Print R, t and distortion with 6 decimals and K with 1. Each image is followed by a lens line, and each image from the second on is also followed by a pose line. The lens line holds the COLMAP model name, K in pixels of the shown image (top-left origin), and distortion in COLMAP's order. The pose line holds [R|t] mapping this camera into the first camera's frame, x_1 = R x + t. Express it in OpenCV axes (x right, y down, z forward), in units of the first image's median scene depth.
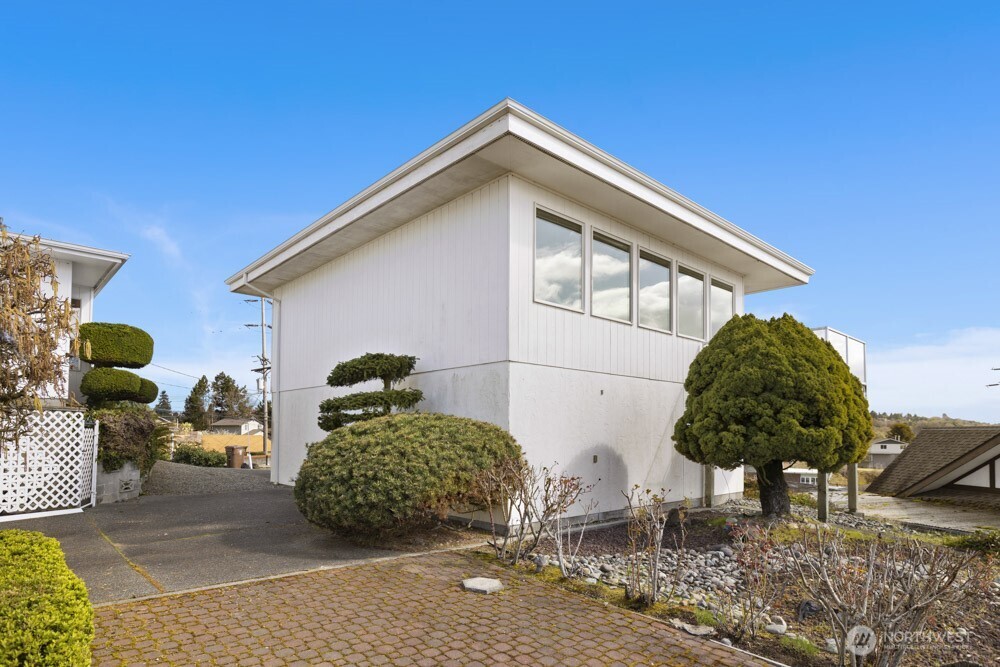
lens RADIAL K [[544.5, 0, 500.0], [0, 544.5, 333.5], [0, 0, 1]] dist [-0.004244, -0.001836]
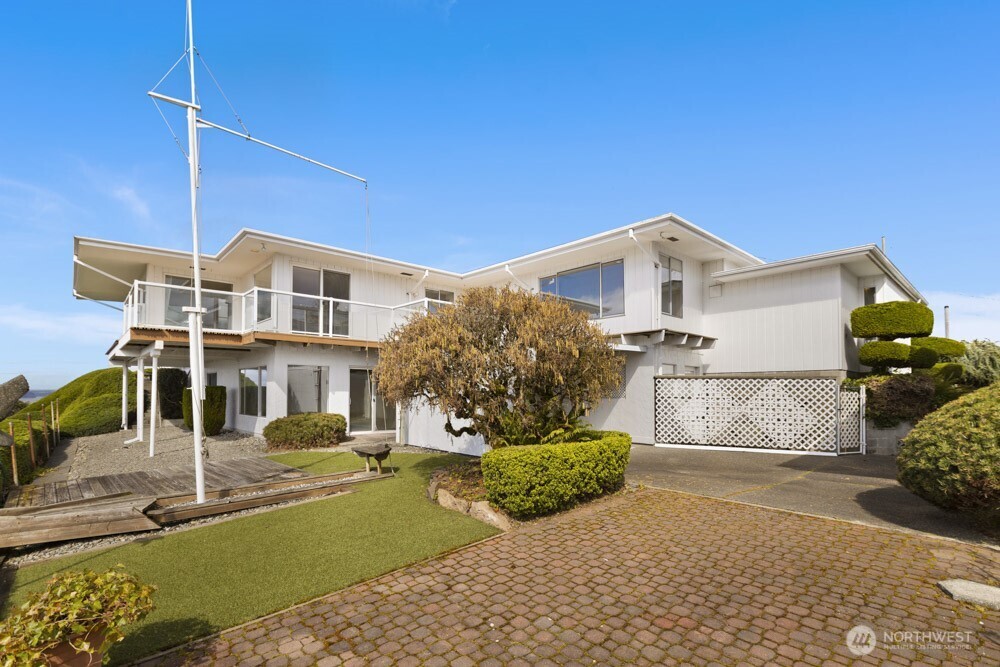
lens RADIAL K [[460.0, 0, 500.0], [0, 460.0, 333.5], [0, 0, 1]] dist [-0.000233, -0.000109]
pose [[0.001138, -0.135279, -0.990807, 0.356503], [0.172975, 0.975899, -0.133045, 0.052285], [0.984926, -0.171233, 0.024511, 0.234945]]
